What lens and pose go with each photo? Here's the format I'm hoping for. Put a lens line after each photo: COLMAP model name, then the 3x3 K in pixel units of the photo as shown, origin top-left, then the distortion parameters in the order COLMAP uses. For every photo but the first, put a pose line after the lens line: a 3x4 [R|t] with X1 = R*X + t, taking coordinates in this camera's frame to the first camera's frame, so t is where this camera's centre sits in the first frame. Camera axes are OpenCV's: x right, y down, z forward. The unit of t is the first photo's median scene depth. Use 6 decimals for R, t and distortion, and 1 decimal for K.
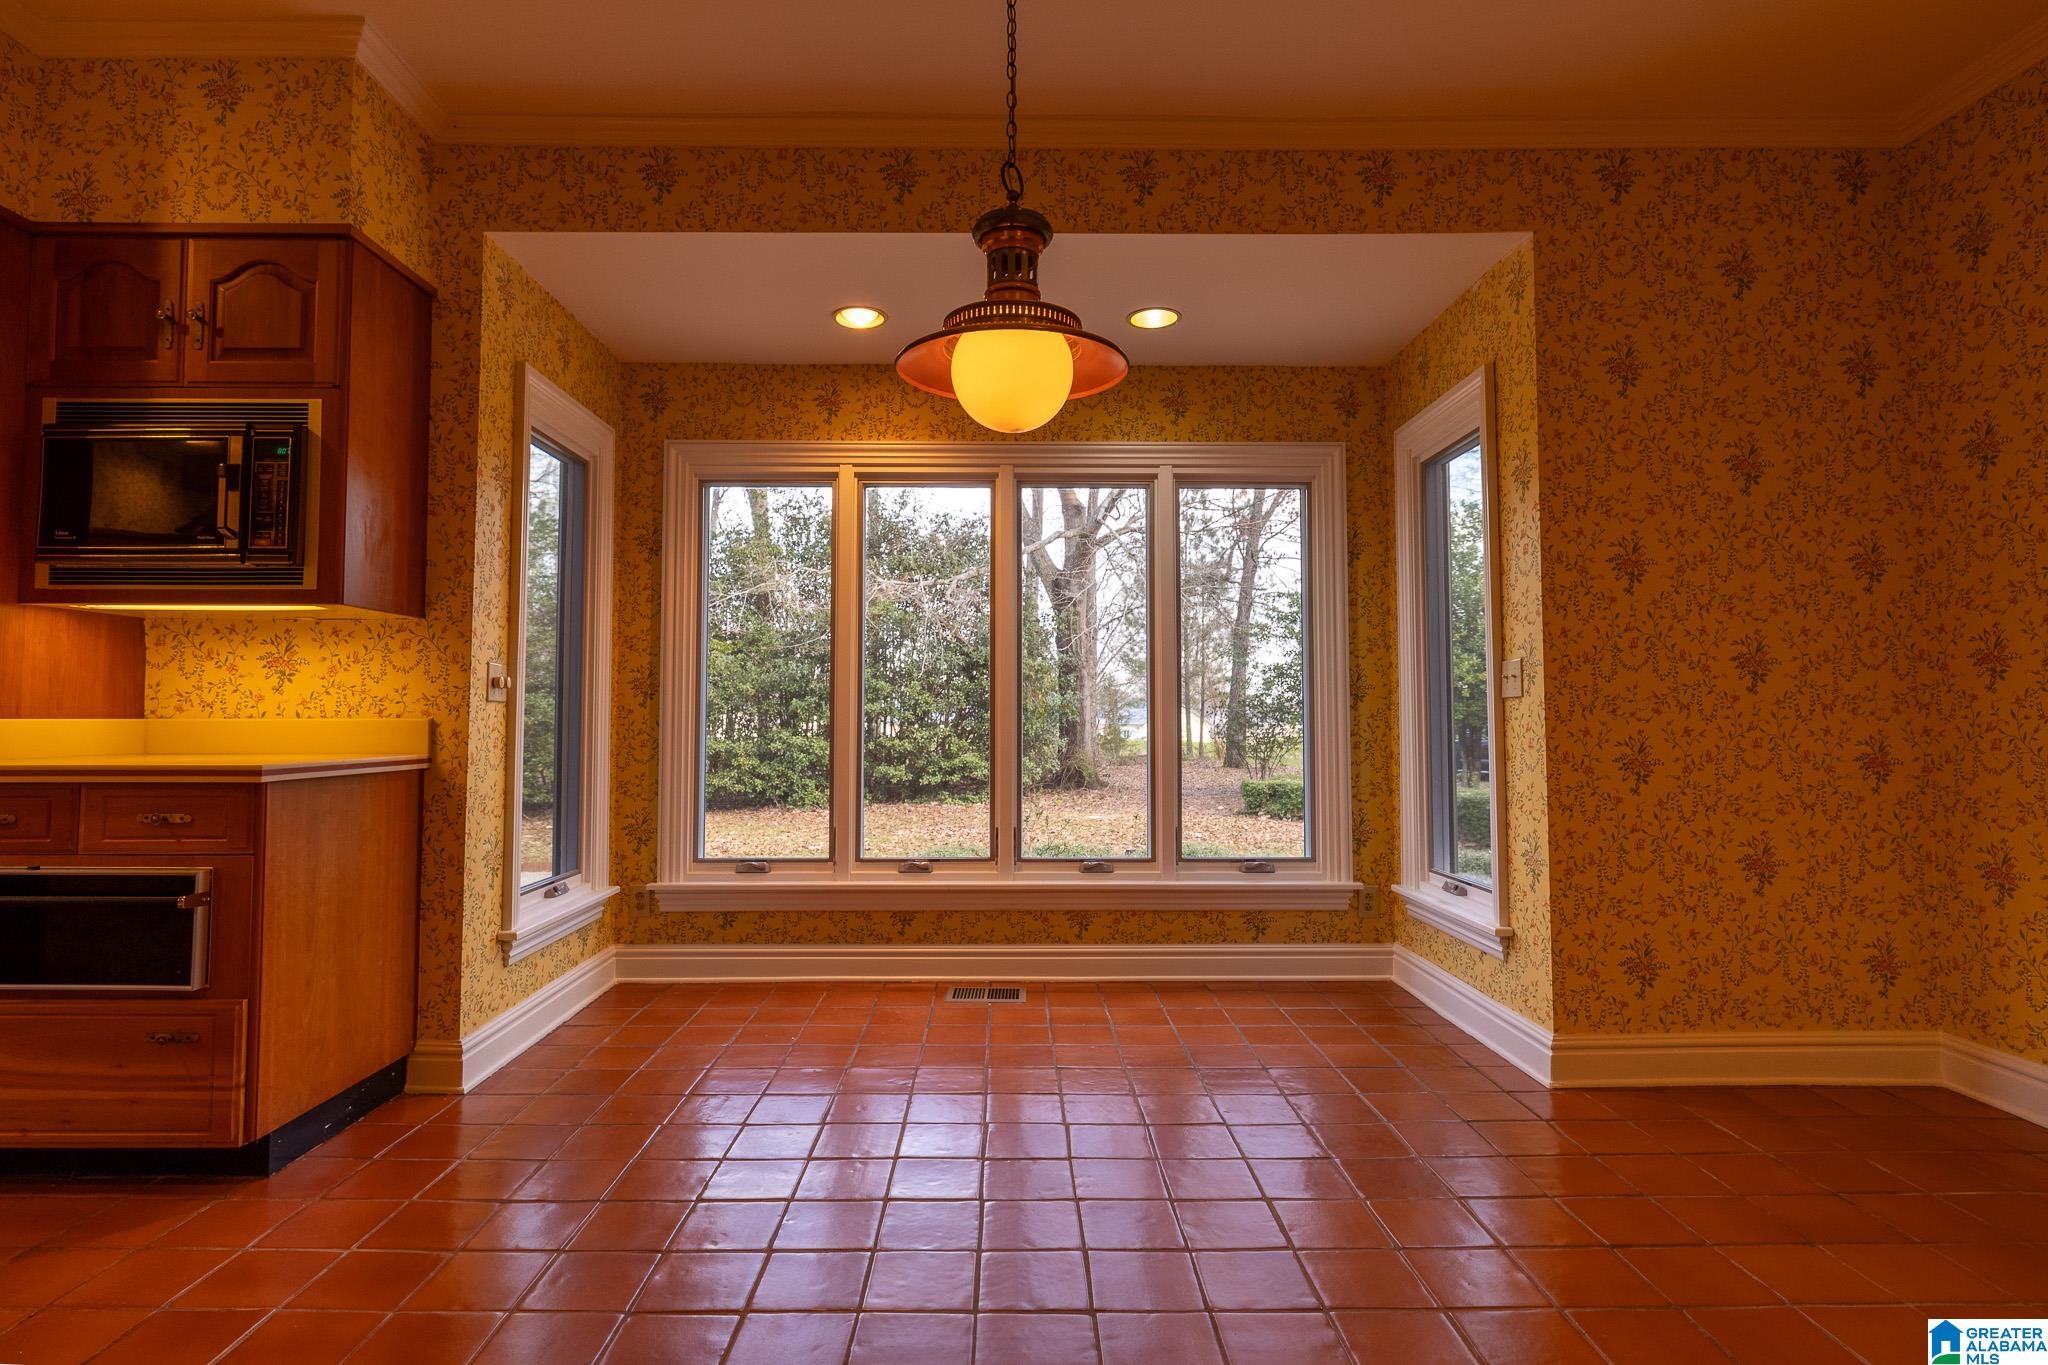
lens RADIAL K [[1030.9, 0, 1017.5], [0, 1030.9, 669.0], [0, 0, 1]] dist [-0.004111, -0.000457]
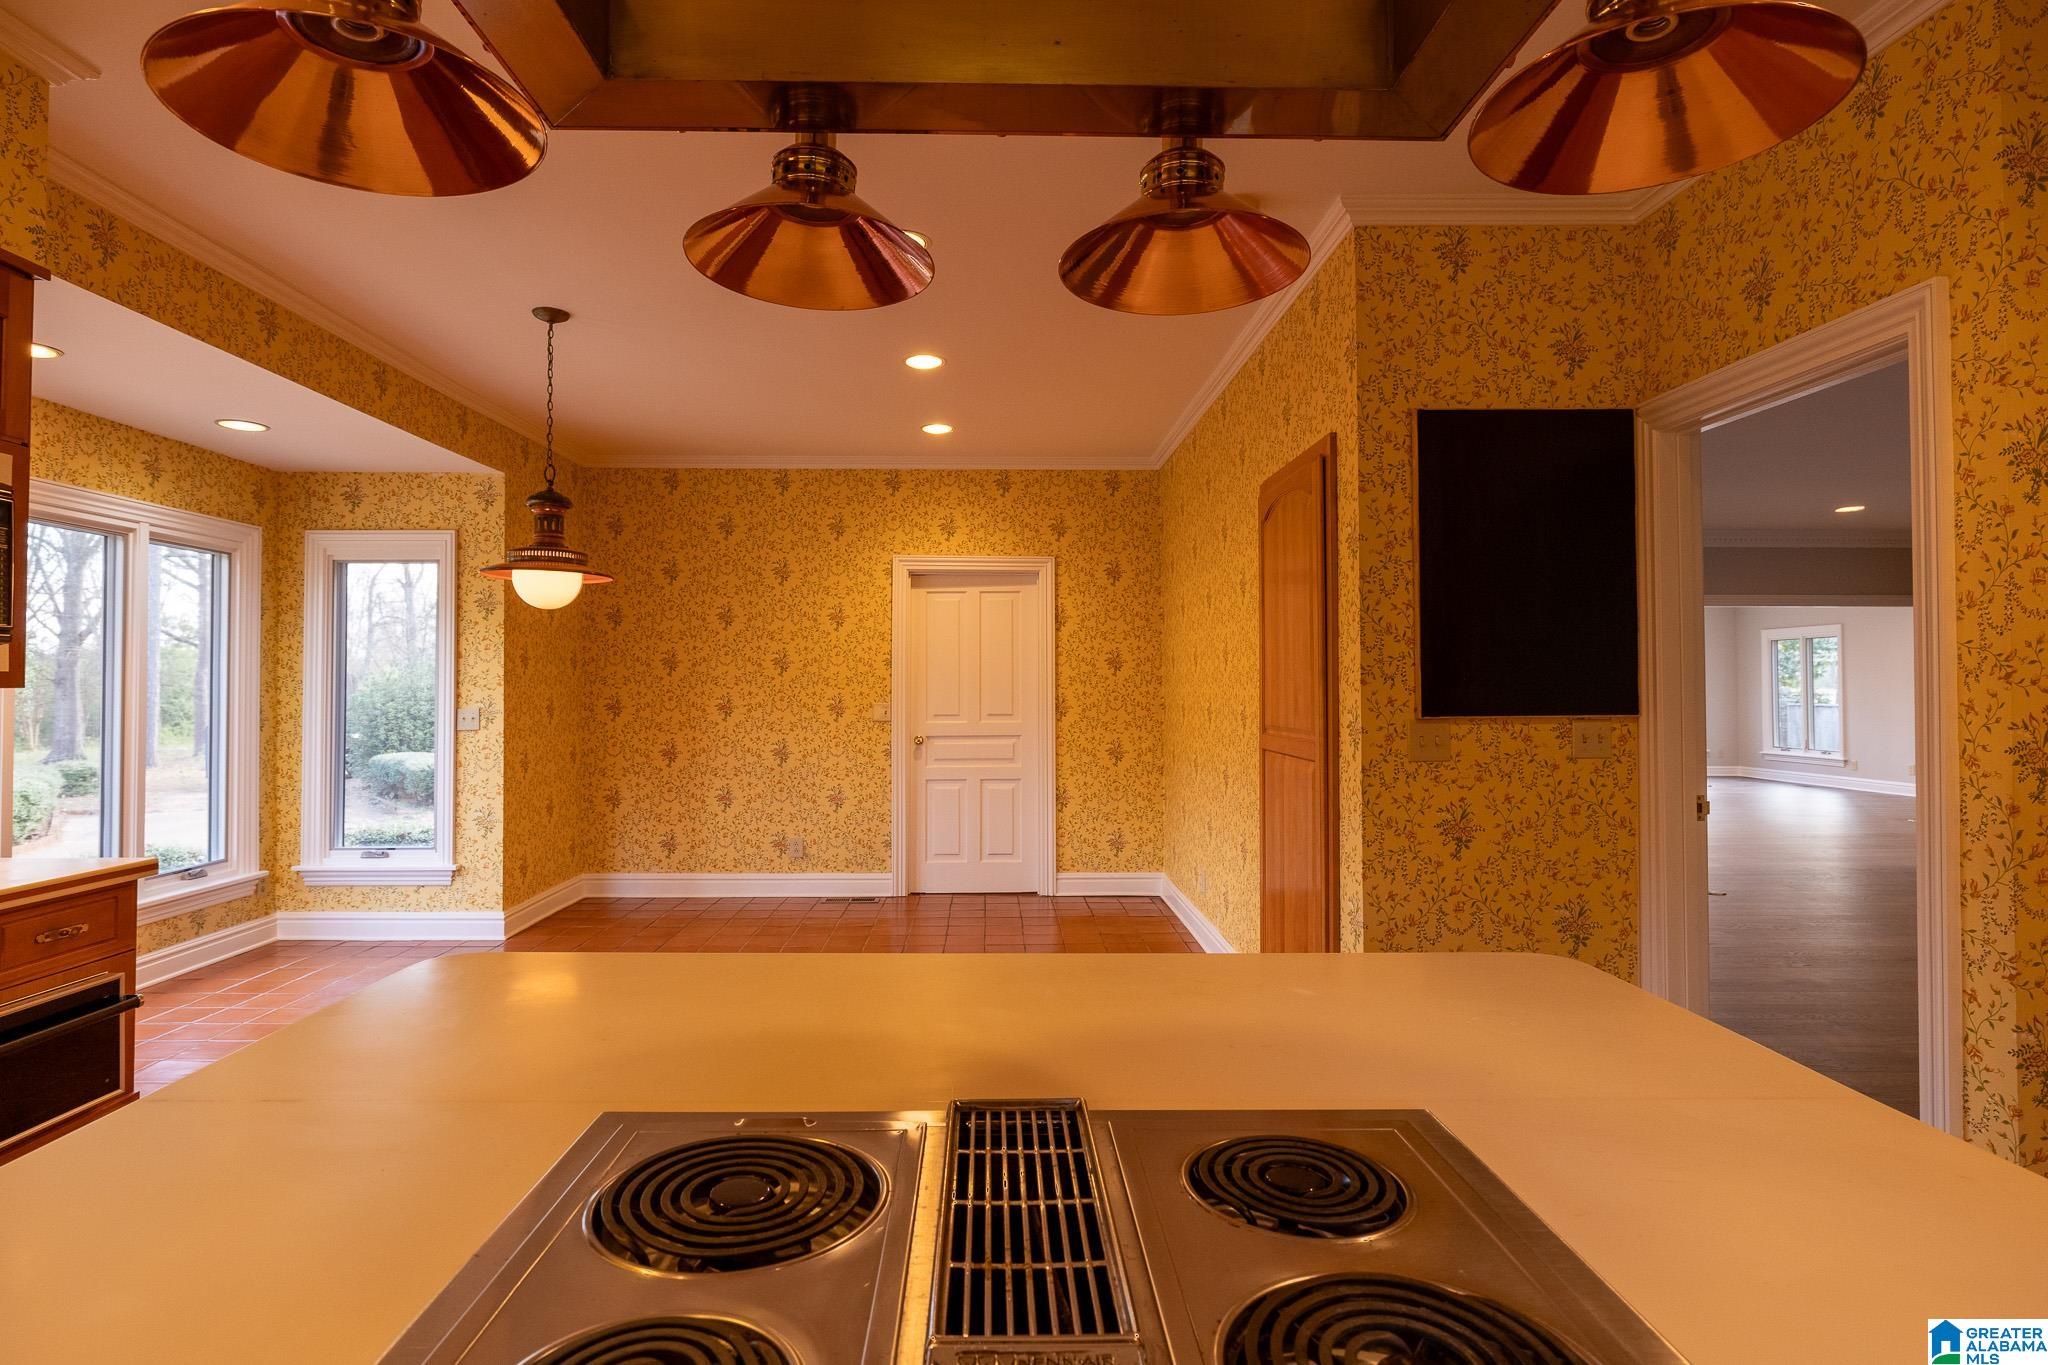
lens RADIAL K [[1059.3, 0, 993.6], [0, 1059.3, 666.9], [0, 0, 1]] dist [-0.003871, 0.000021]
pose [[-0.000606, 0.020754, 0.999784, -1.001497], [-0.043780, 0.998825, -0.020760, -0.061782], [-0.999041, -0.043783, 0.000304, 0.090935]]
